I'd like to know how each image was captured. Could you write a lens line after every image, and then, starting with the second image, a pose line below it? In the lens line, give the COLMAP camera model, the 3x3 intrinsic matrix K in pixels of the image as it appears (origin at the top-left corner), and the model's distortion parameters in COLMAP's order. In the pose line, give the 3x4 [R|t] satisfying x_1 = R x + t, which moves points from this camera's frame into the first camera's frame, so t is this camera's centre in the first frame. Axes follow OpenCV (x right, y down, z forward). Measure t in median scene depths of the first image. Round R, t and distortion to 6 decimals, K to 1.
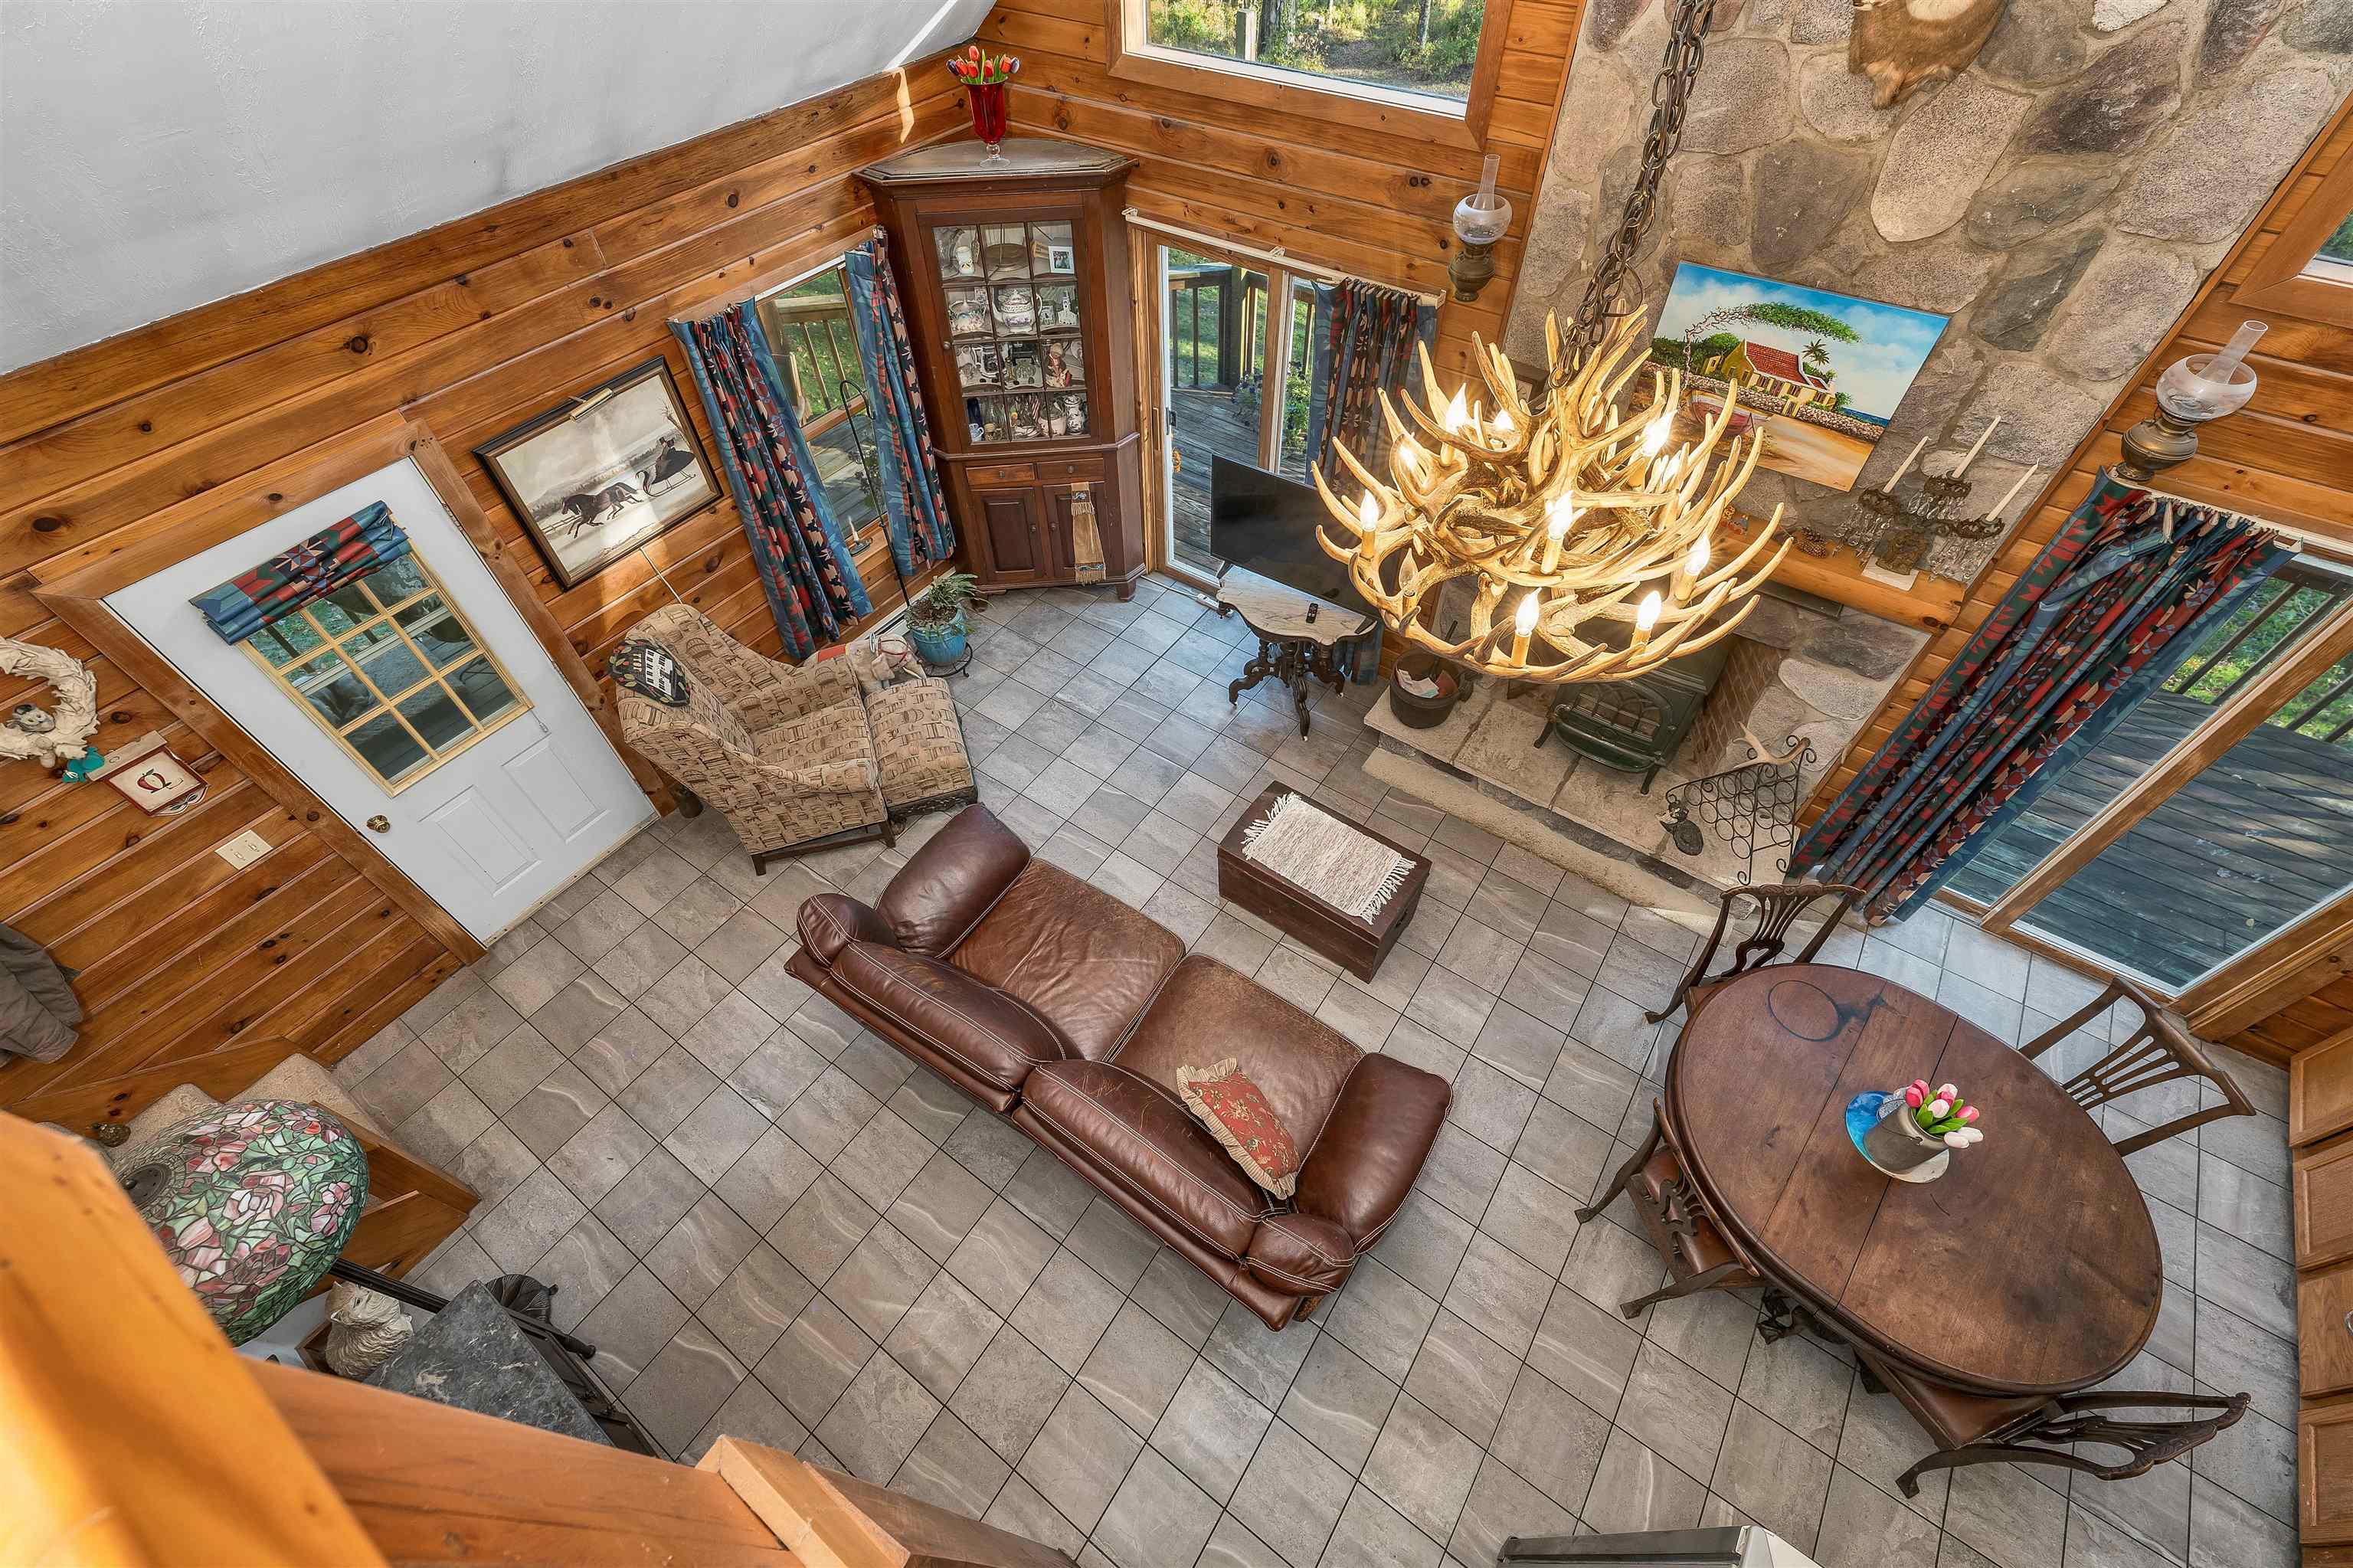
lens RADIAL K [[978.3, 0, 1163.6], [0, 978.3, 778.7], [0, 0, 1]] dist [-0.001745, 0.001056]
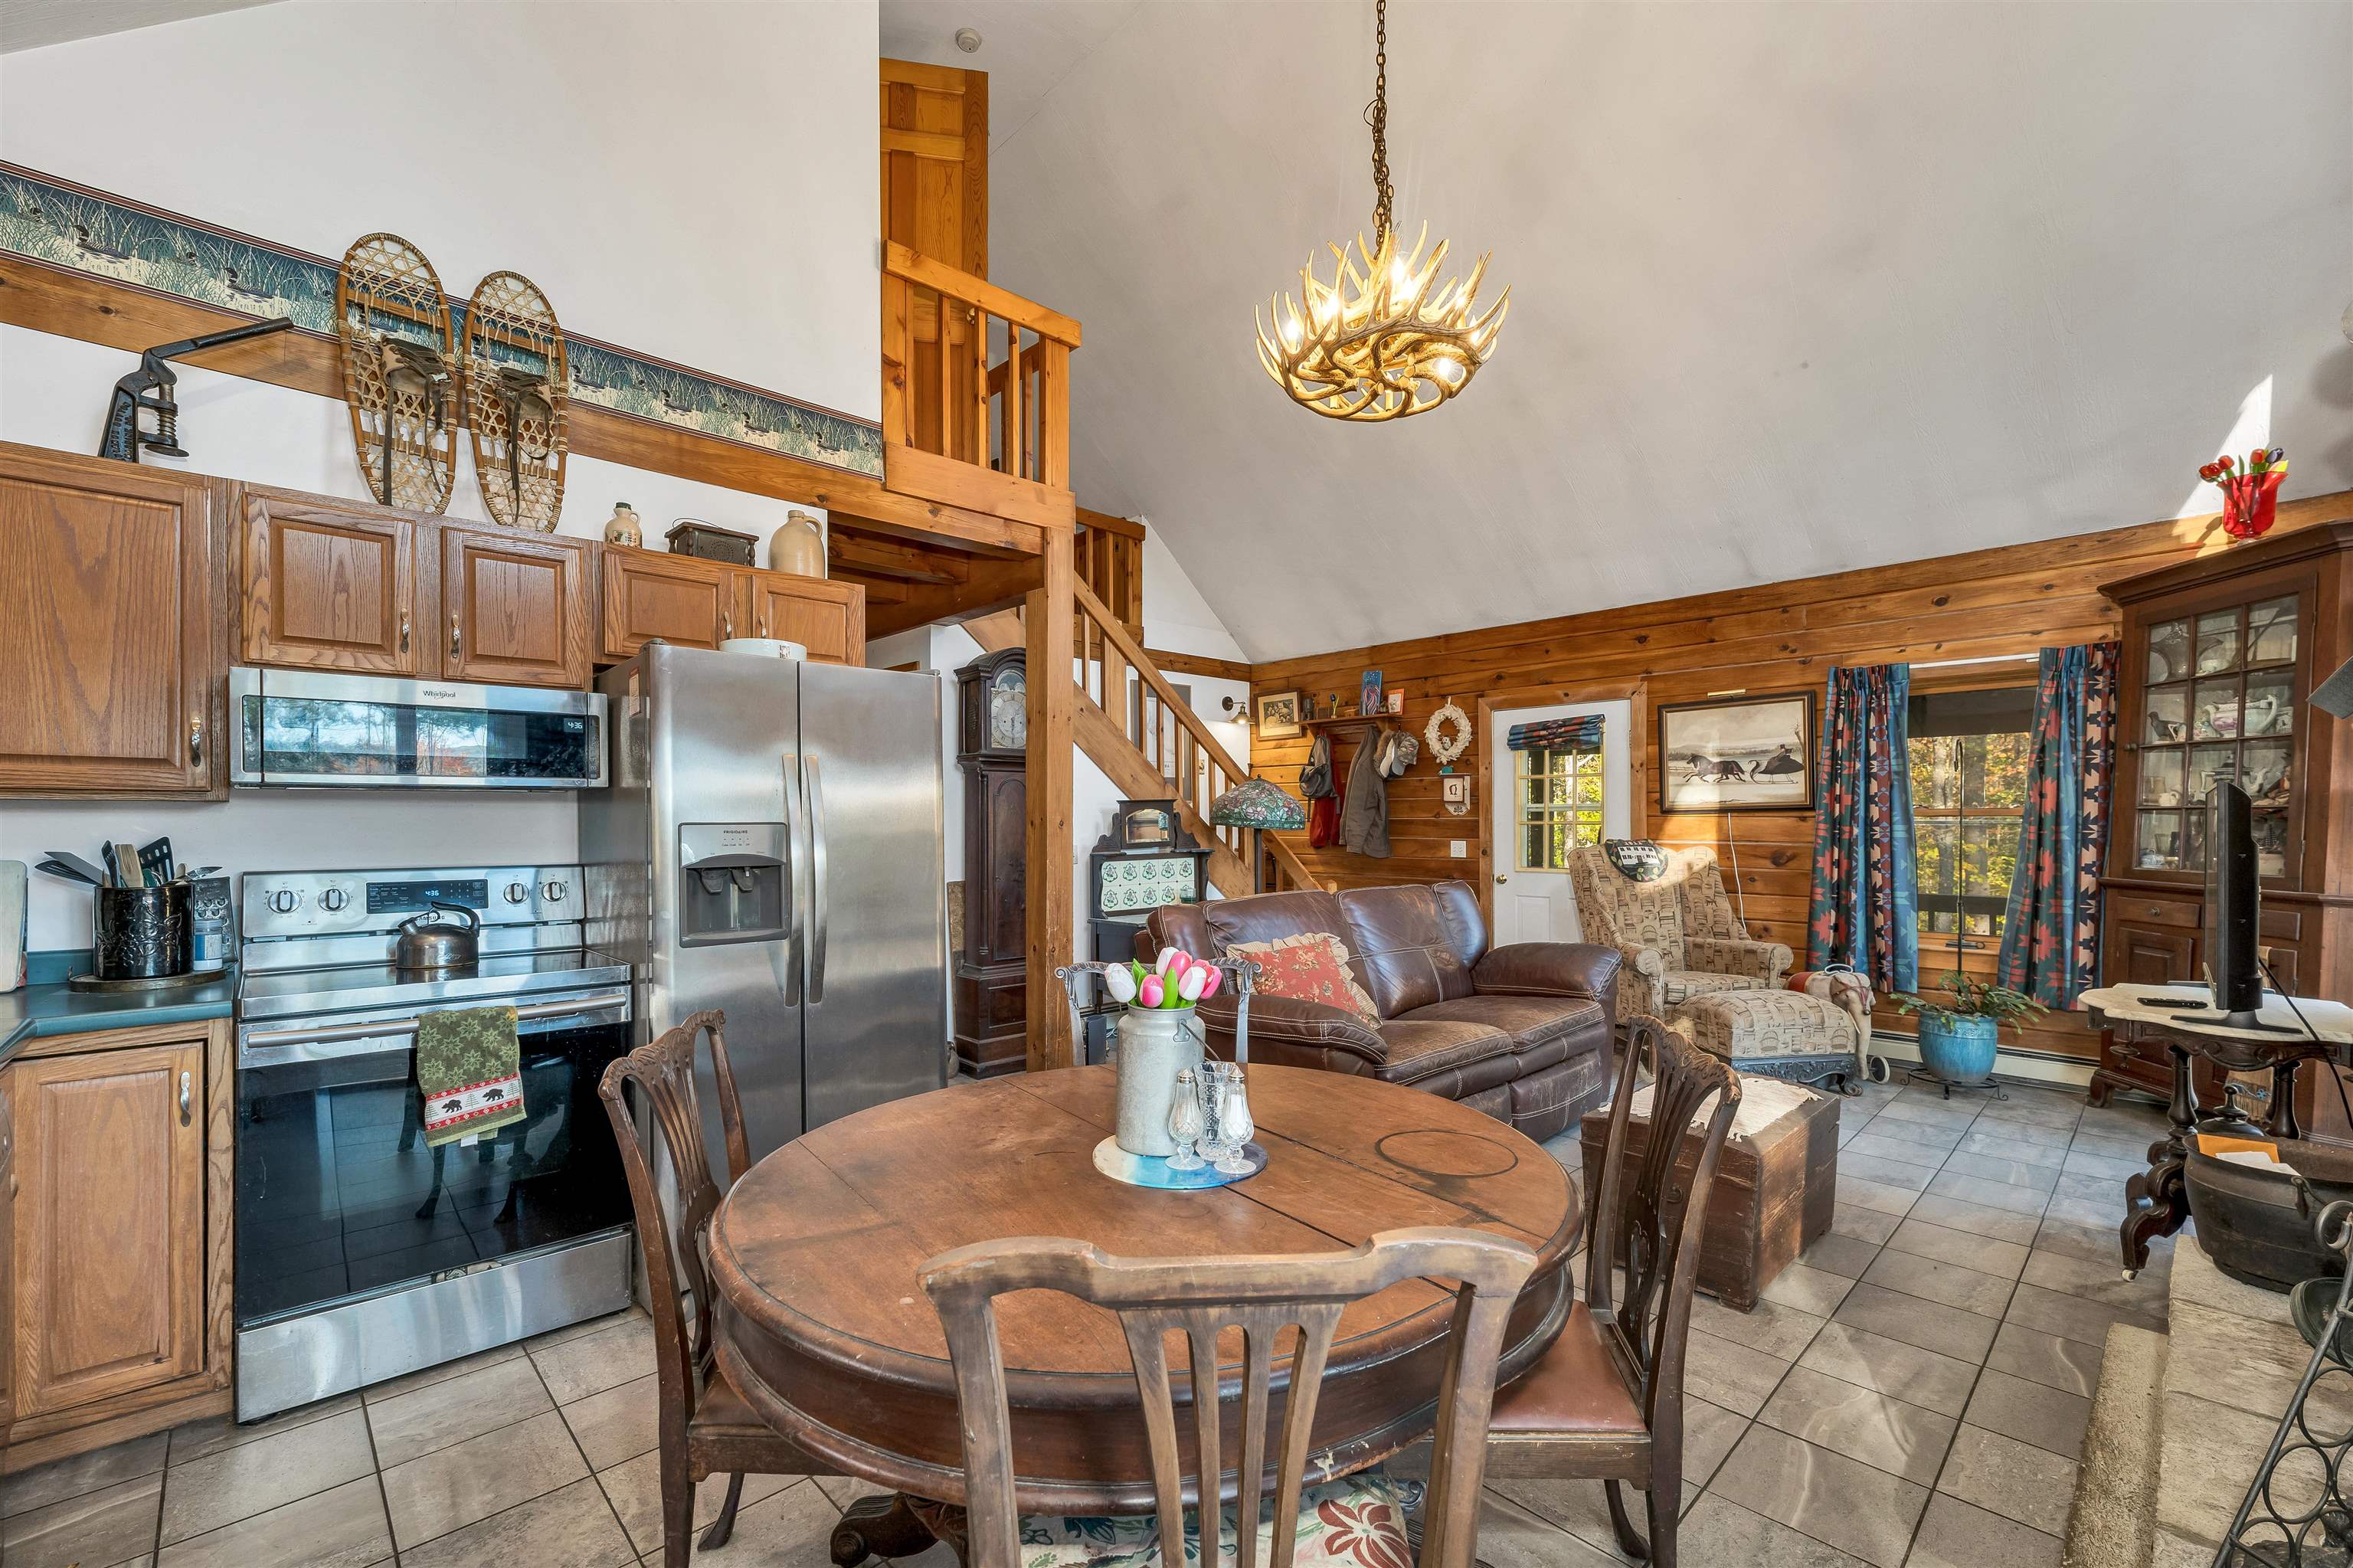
lens RADIAL K [[978.3, 0, 1160.4], [0, 978.3, 824.5], [0, 0, 1]] dist [-0.001745, 0.001056]
pose [[-0.199471, 0.022278, -0.979650, 1.162134], [-0.747301, 0.643213, 0.166788, 0.164429], [0.633840, 0.765363, -0.111654, 0.821450]]
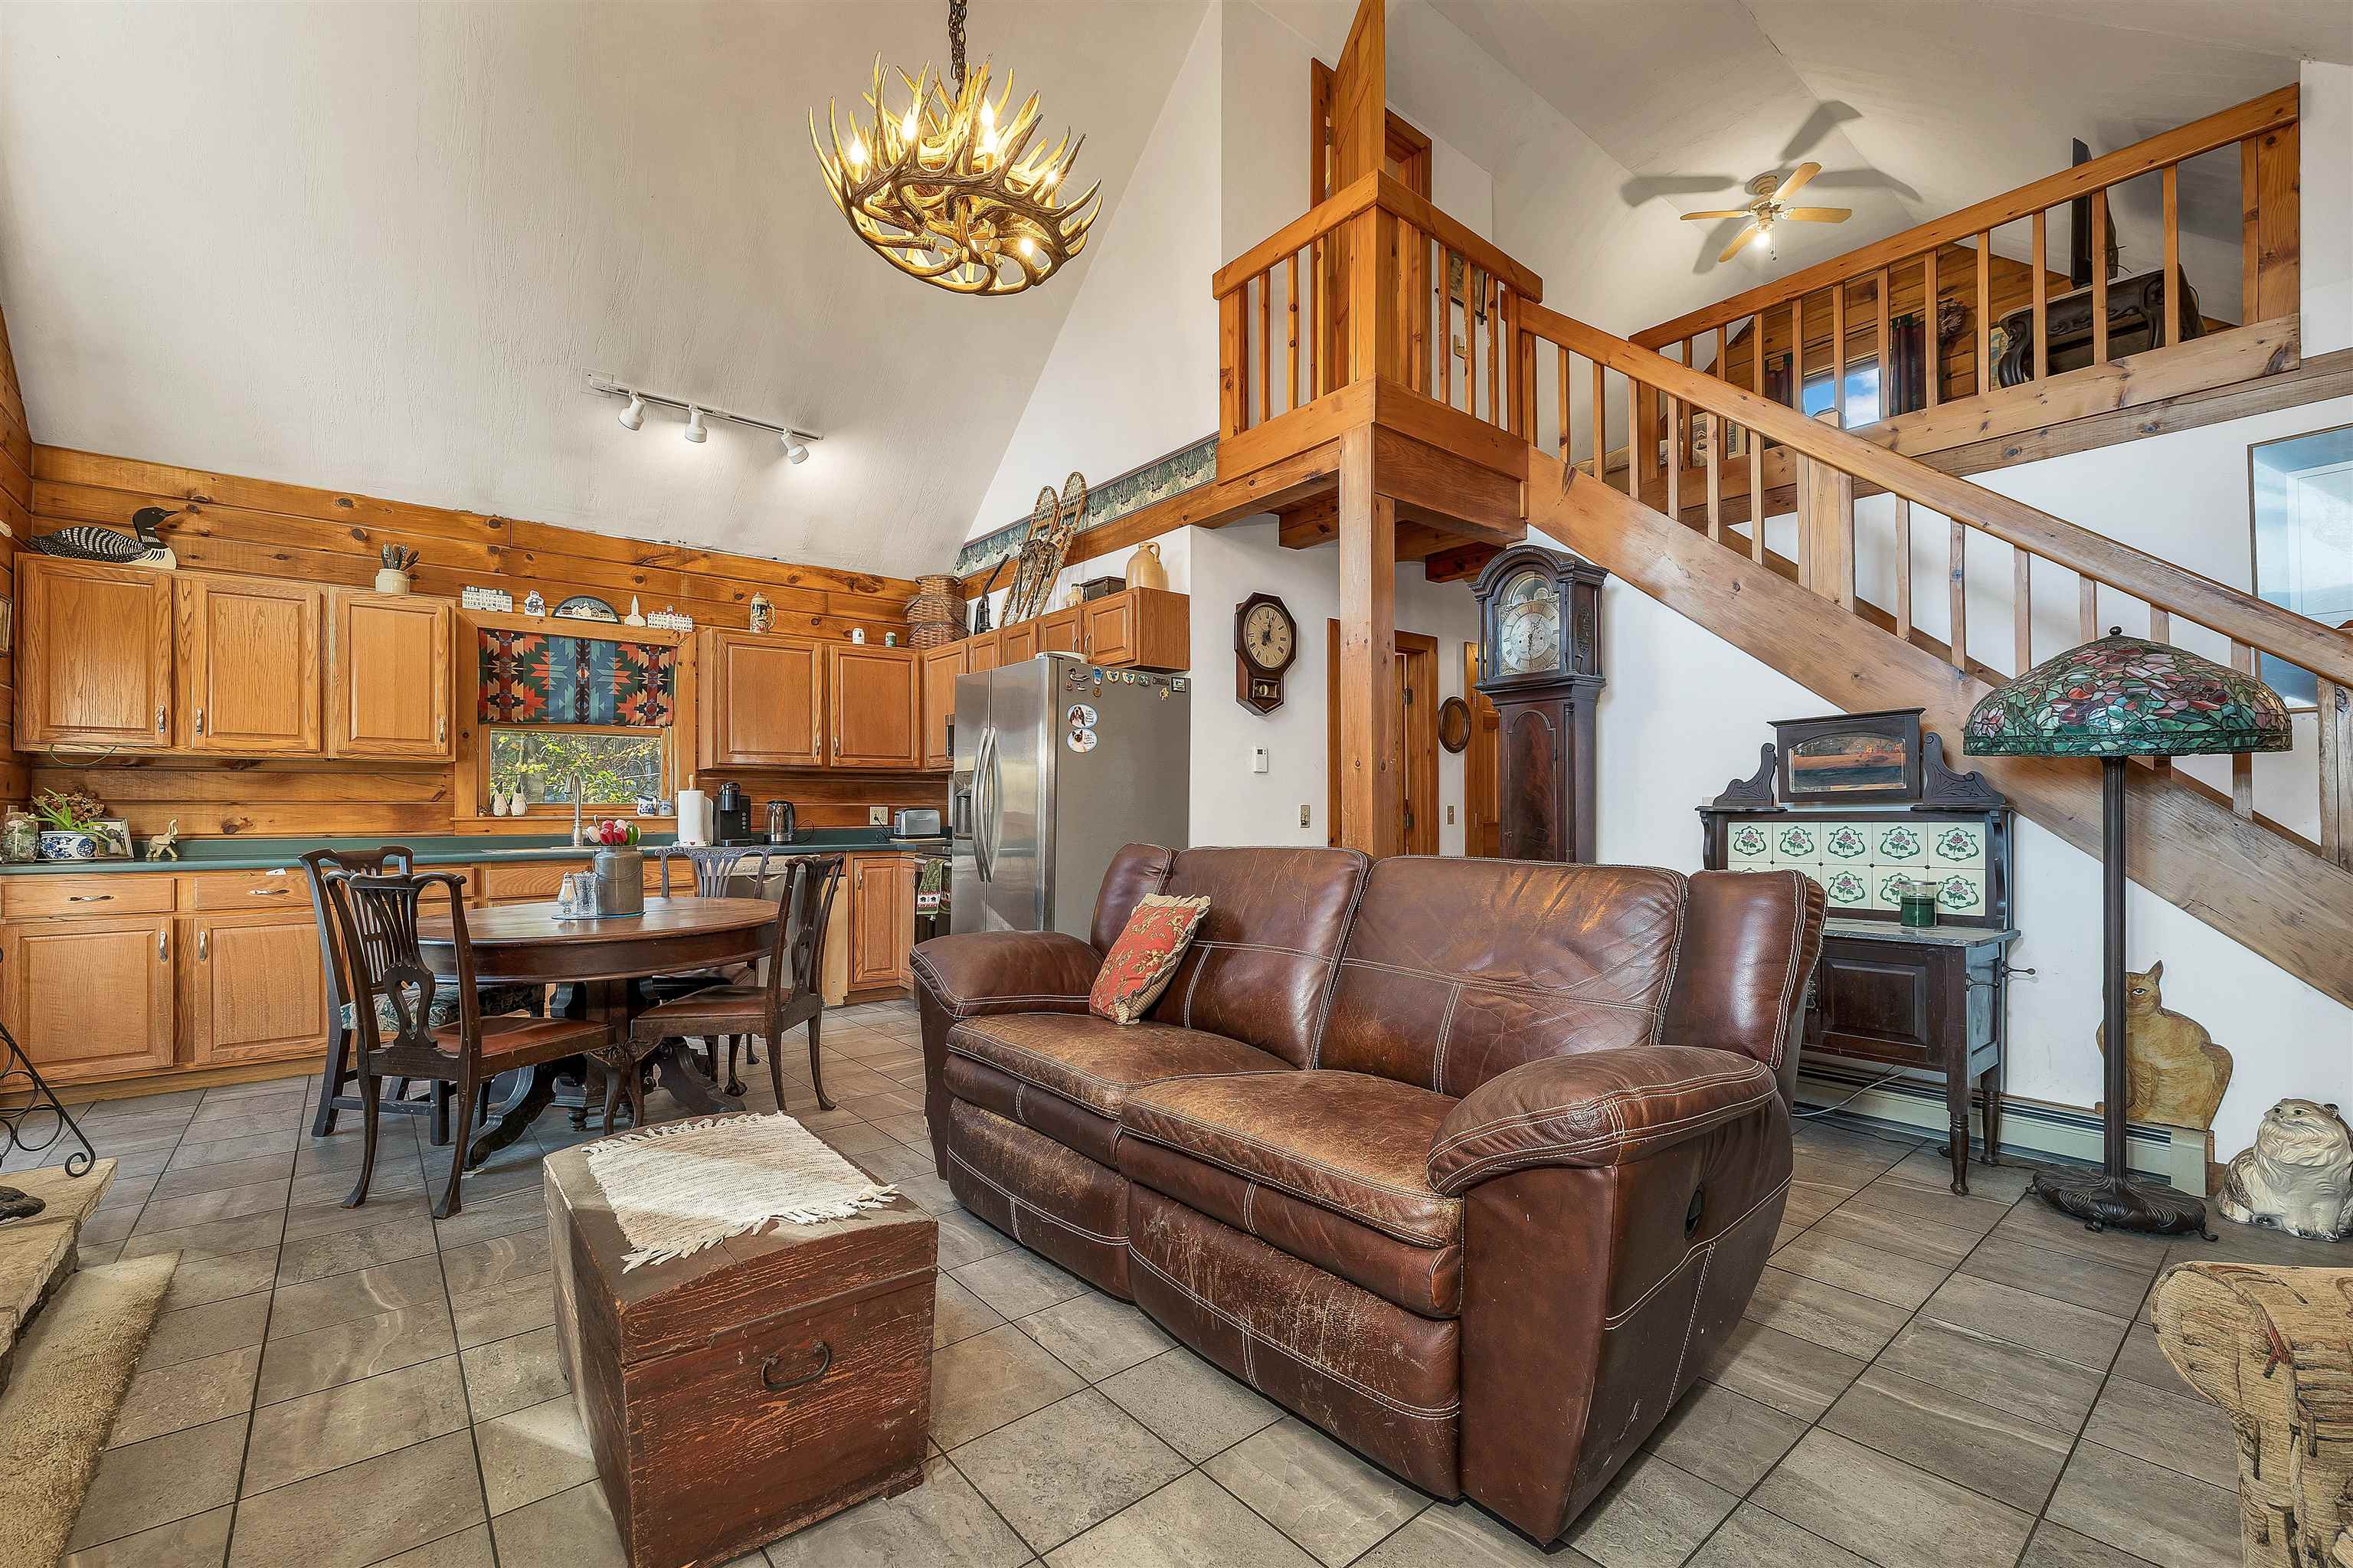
lens RADIAL K [[978.3, 0, 1162.3], [0, 978.3, 802.9], [0, 0, 1]] dist [-0.001745, 0.001056]
pose [[-0.963842, 0.022515, 0.265522, -0.162731], [0.216466, 0.647269, 0.730880, -0.366366], [-0.155408, 0.761929, -0.628738, 1.371650]]
